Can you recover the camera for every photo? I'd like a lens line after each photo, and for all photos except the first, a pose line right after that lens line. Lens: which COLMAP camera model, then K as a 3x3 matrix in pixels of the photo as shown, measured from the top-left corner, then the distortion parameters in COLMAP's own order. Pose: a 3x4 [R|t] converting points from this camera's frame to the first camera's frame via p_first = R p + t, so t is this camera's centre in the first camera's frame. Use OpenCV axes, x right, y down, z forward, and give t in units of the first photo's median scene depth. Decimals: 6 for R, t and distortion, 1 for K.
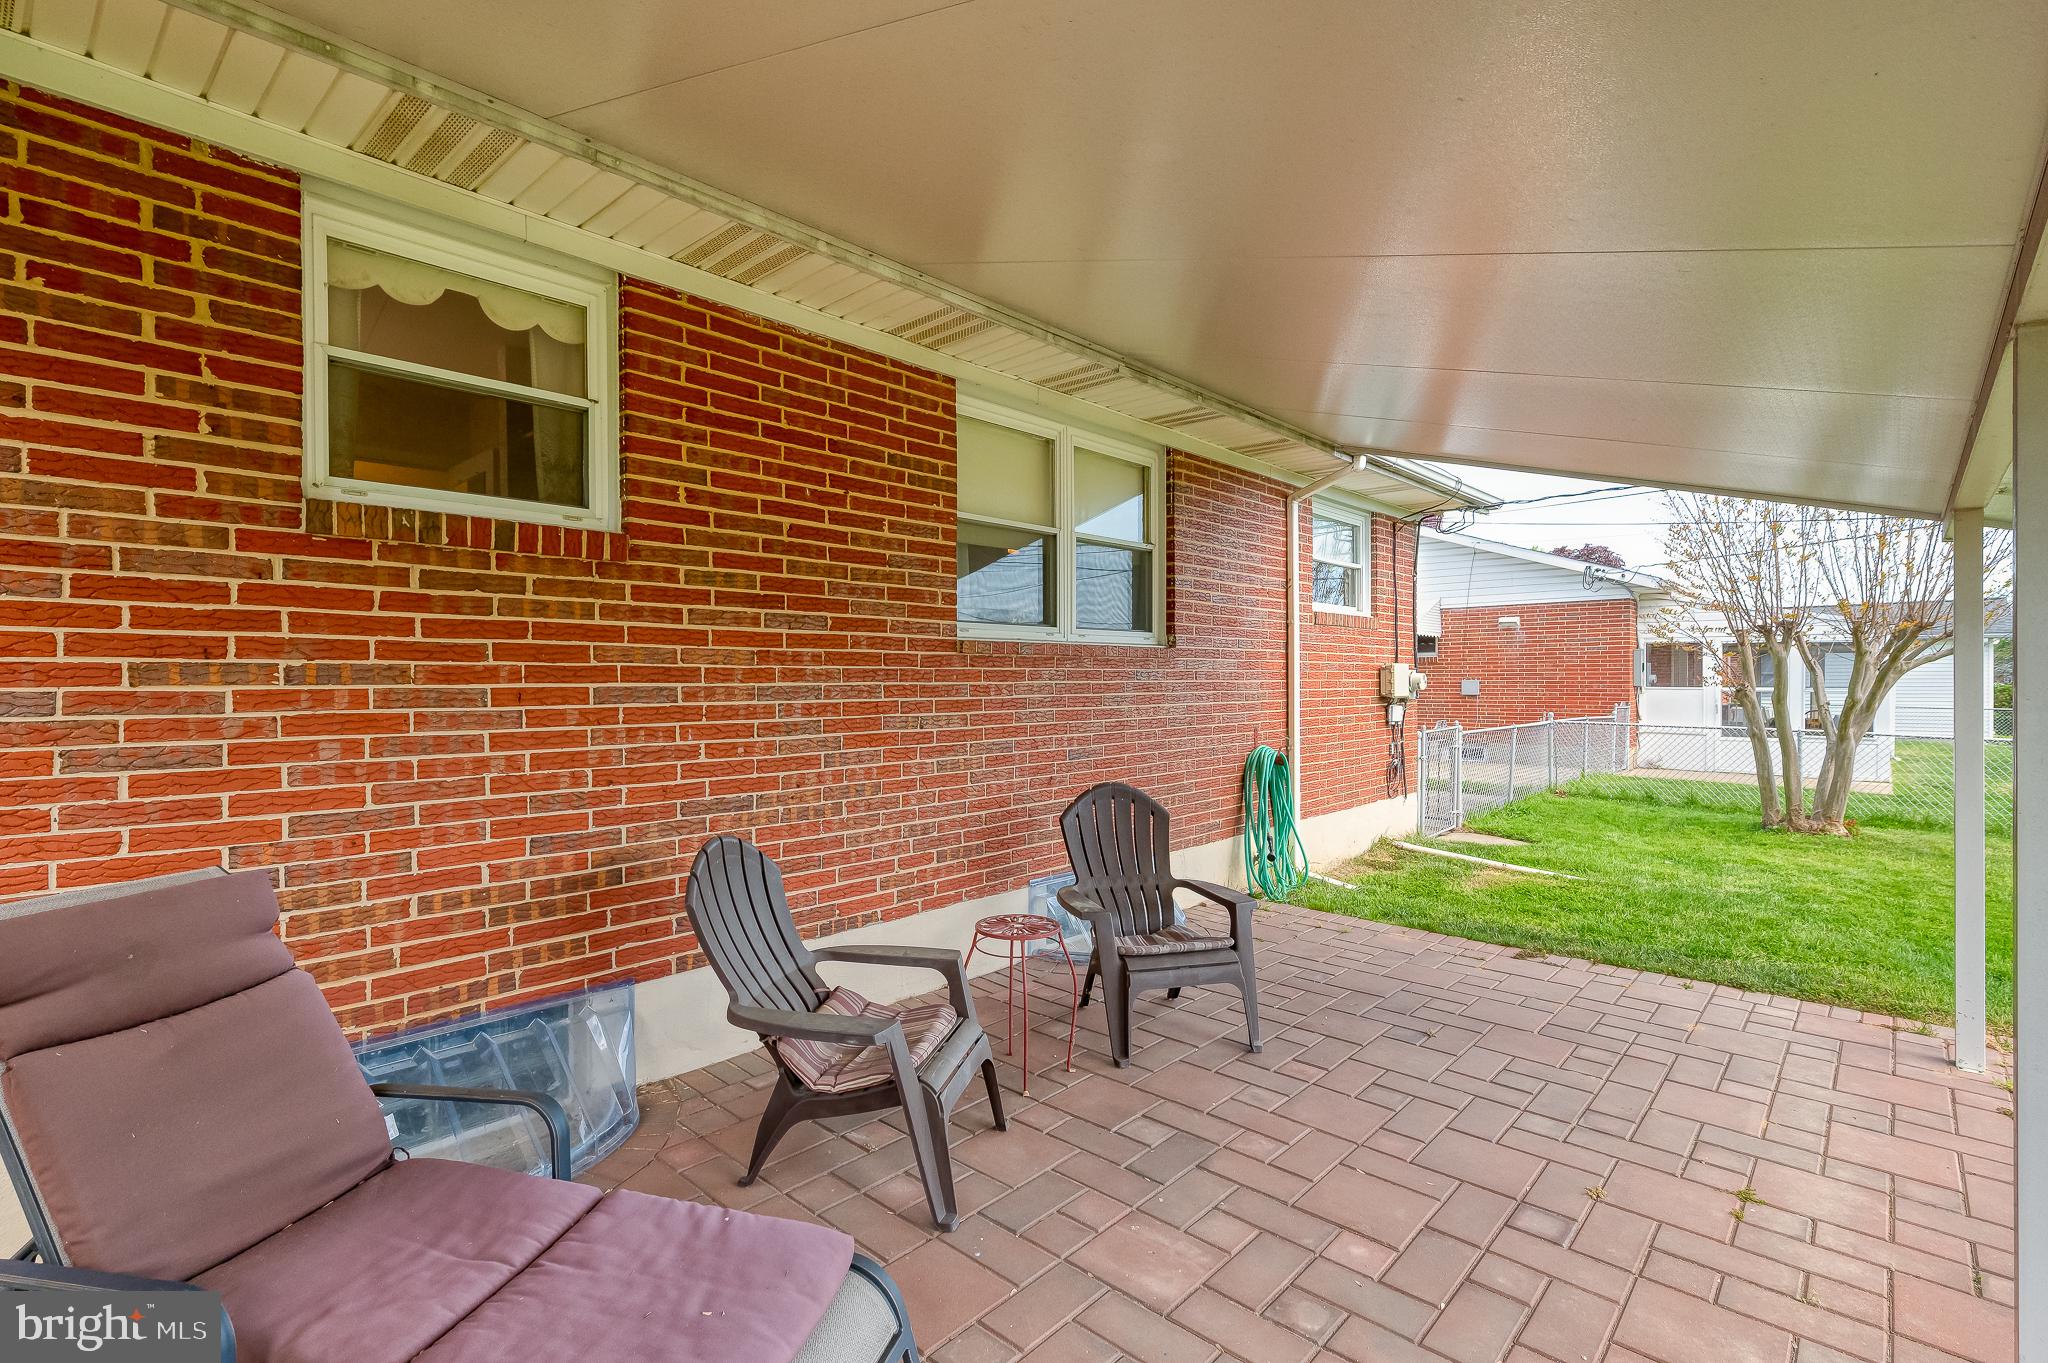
lens RADIAL K [[972.2, 0, 1024.7], [0, 972.2, 677.2], [0, 0, 1]] dist [0.000457, 0.000184]
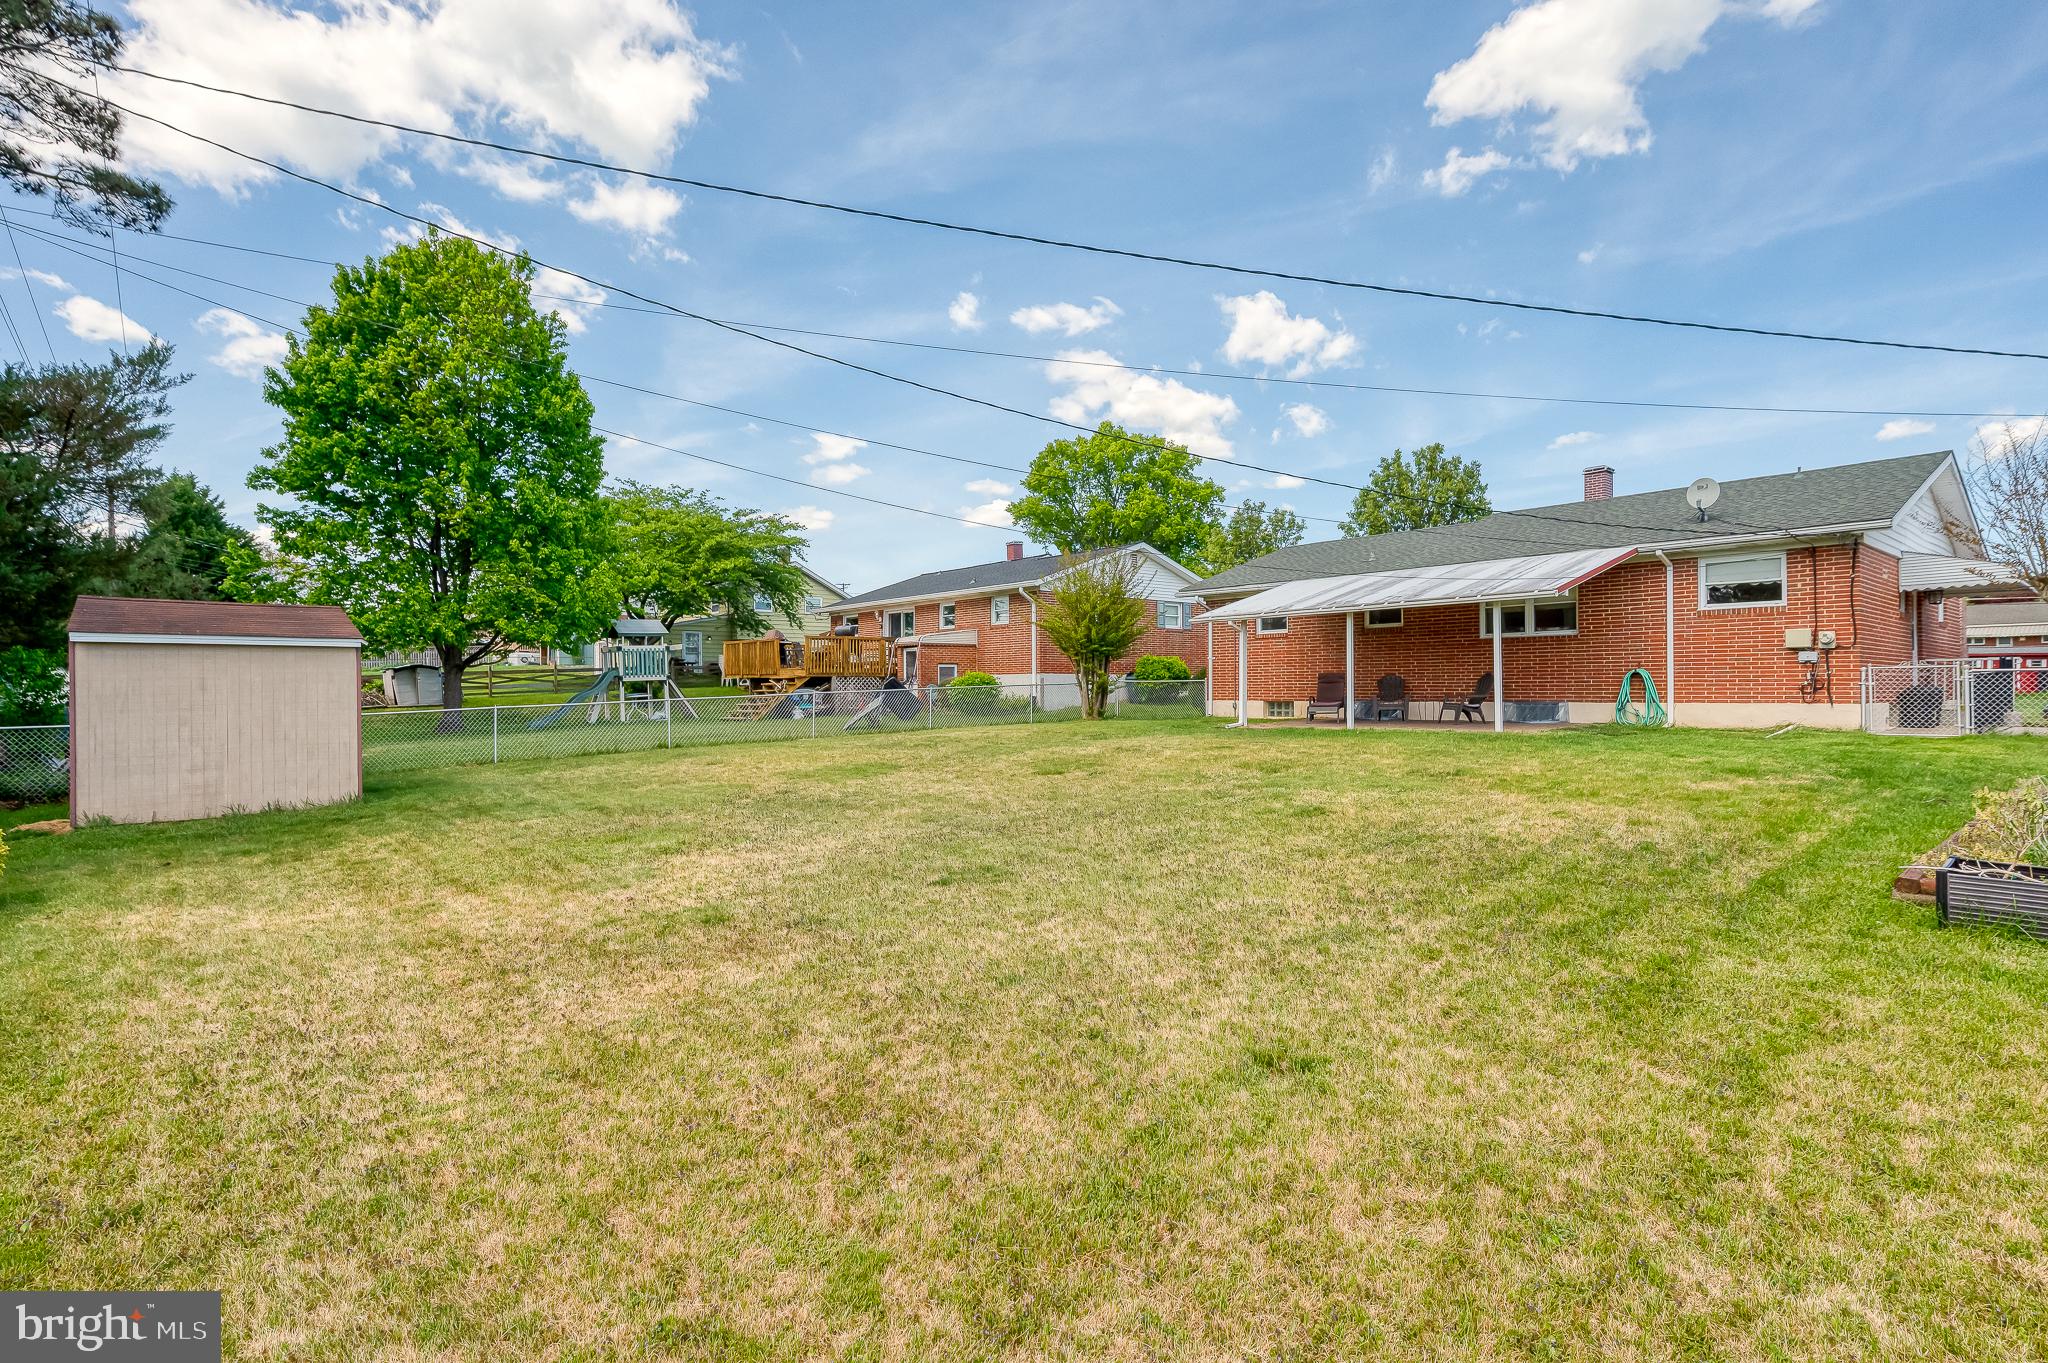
lens RADIAL K [[972.2, 0, 1024.7], [0, 972.2, 677.2], [0, 0, 1]] dist [0.000457, 0.000184]
pose [[-0.153379, -0.009676, -0.988120, 5.258375], [0.004671, 0.999934, -0.010517, 0.194673], [0.988156, -0.006228, -0.153323, -0.345186]]
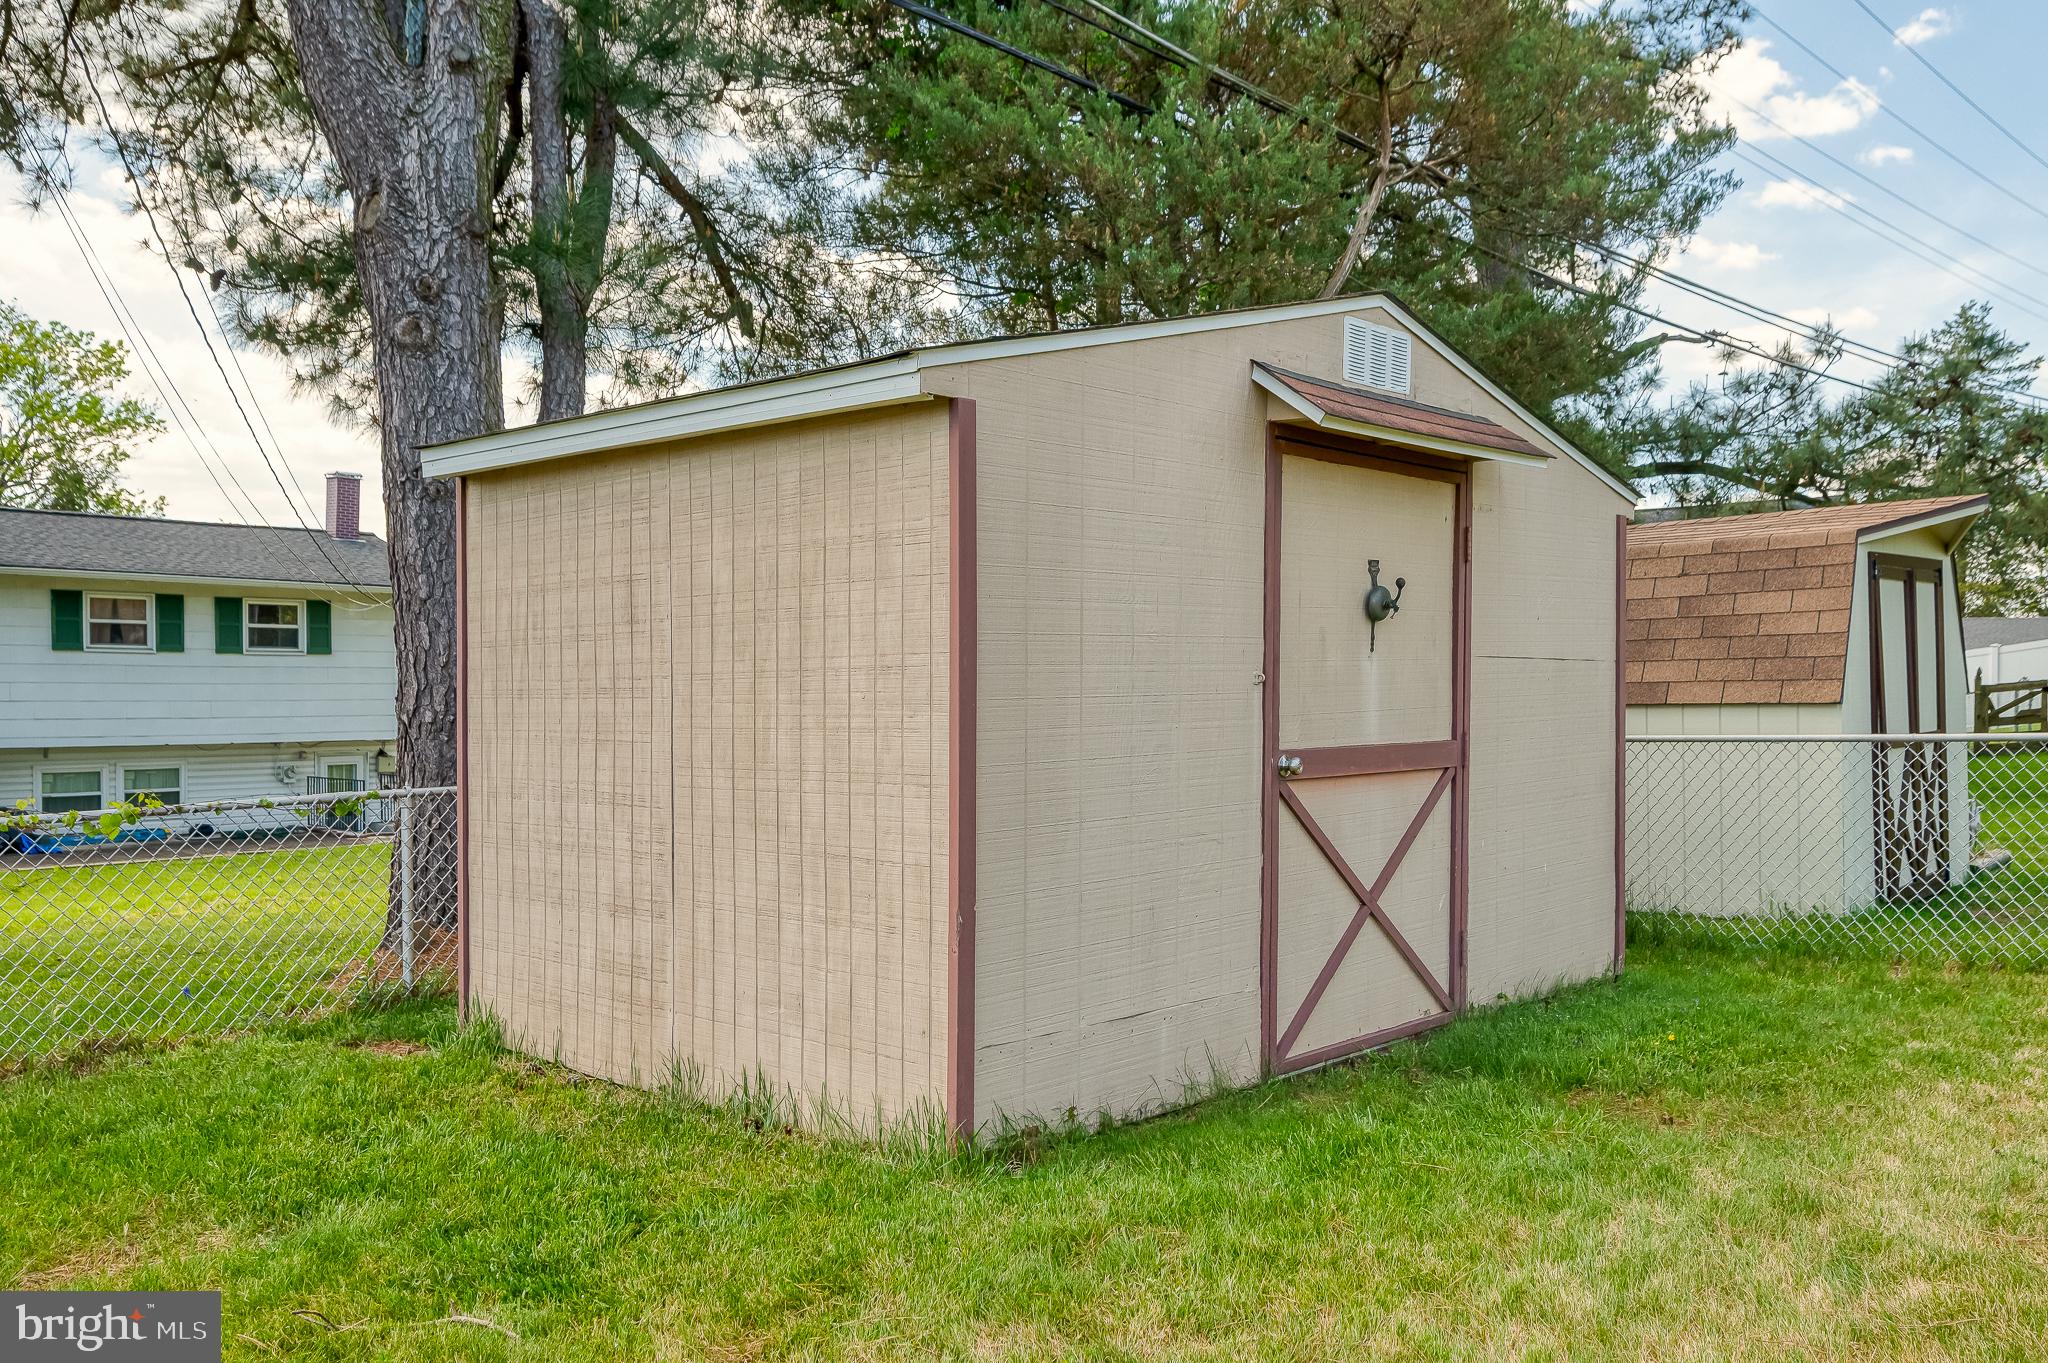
lens RADIAL K [[1622.8, 0, 1070.5], [0, 1622.8, 711.2], [0, 0, 1]] dist [-0.001627, -0.000149]
pose [[-0.999798, -0.005422, 0.019374, 2.439150], [-0.005067, 0.999819, 0.018327, 0.236678], [-0.019470, 0.018225, -0.999644, -1.853707]]
